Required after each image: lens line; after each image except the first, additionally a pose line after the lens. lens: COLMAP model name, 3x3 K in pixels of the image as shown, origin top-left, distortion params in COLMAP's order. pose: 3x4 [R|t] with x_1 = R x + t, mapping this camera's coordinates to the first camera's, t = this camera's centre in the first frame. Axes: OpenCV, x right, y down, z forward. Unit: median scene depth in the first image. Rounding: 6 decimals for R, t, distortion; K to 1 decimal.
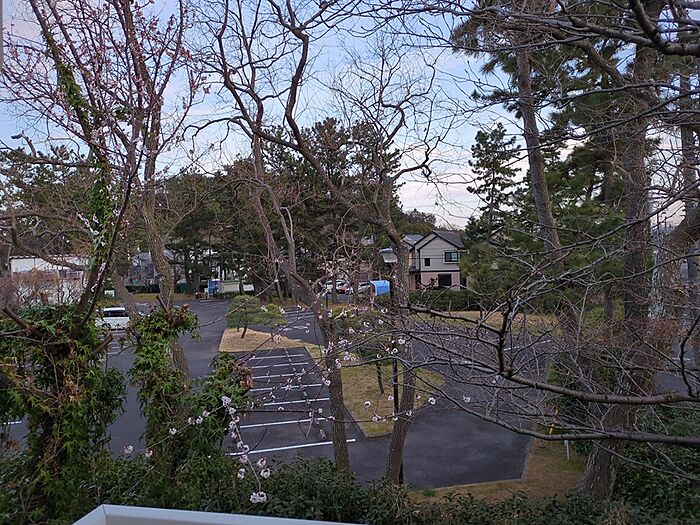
lens RADIAL K [[520.2, 0, 346.5], [0, 520.2, 260.1], [0, 0, 1]] dist [0.046293, -0.030922]
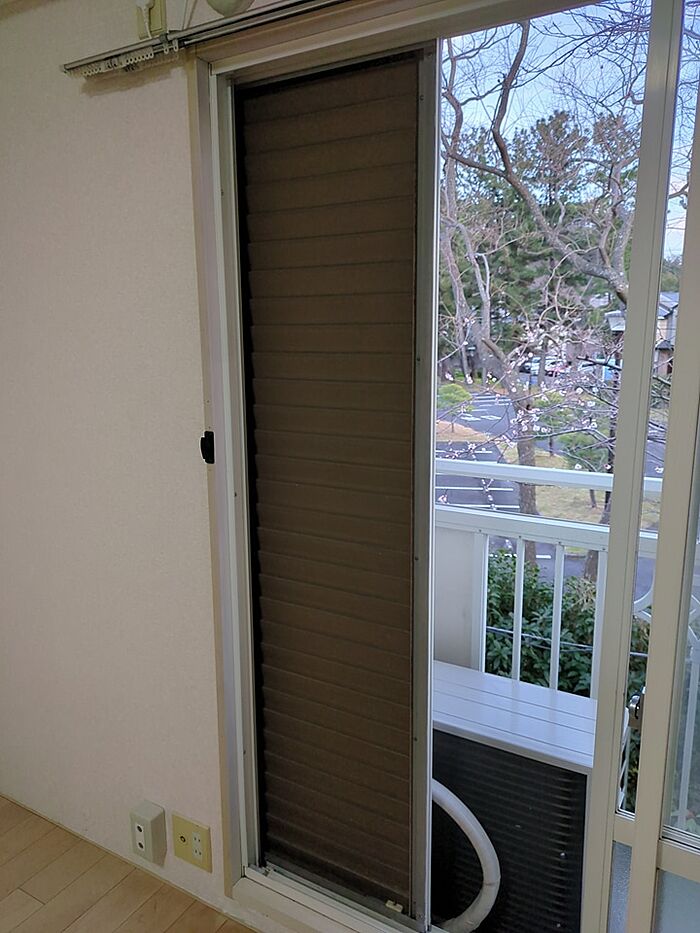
lens RADIAL K [[693.4, 0, 345.2], [0, 693.4, 470.5], [0, 0, 1]] dist [0.046293, -0.030922]
pose [[0.954877, 0.090101, -0.283005, 0.003410], [-0.030540, 0.977610, 0.208198, 0.001529], [0.295427, -0.190160, 0.936249, -0.028901]]
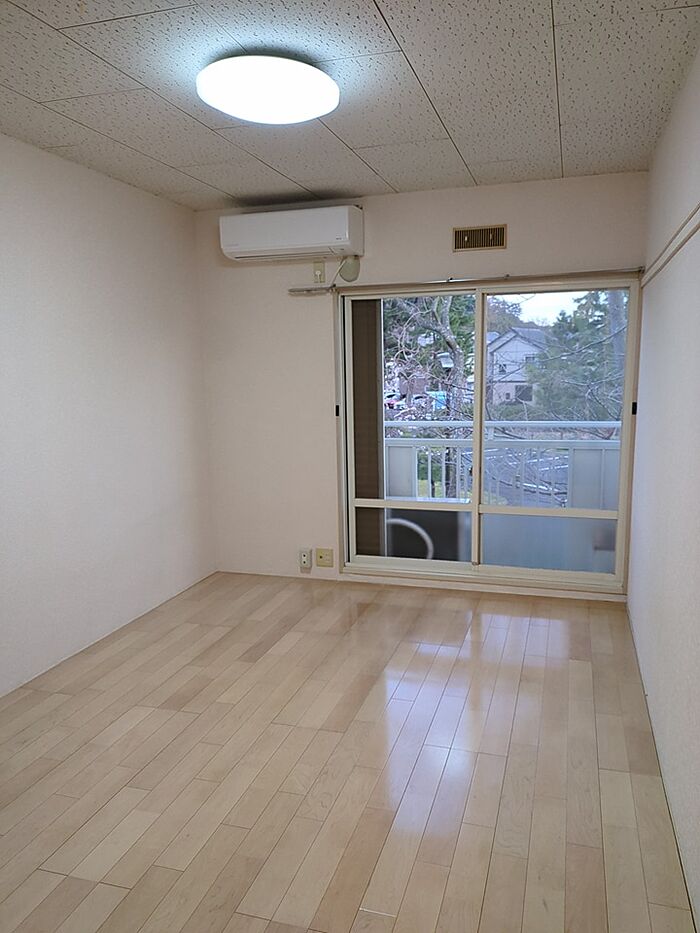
lens RADIAL K [[693.4, 0, 349.7], [0, 693.4, 467.2], [0, 0, 1]] dist [0.046293, -0.030922]
pose [[0.997599, 0.030587, -0.062136, -0.004990], [-0.021141, 0.988858, 0.147353, 0.000628], [0.065950, -0.145685, 0.987130, -0.112145]]
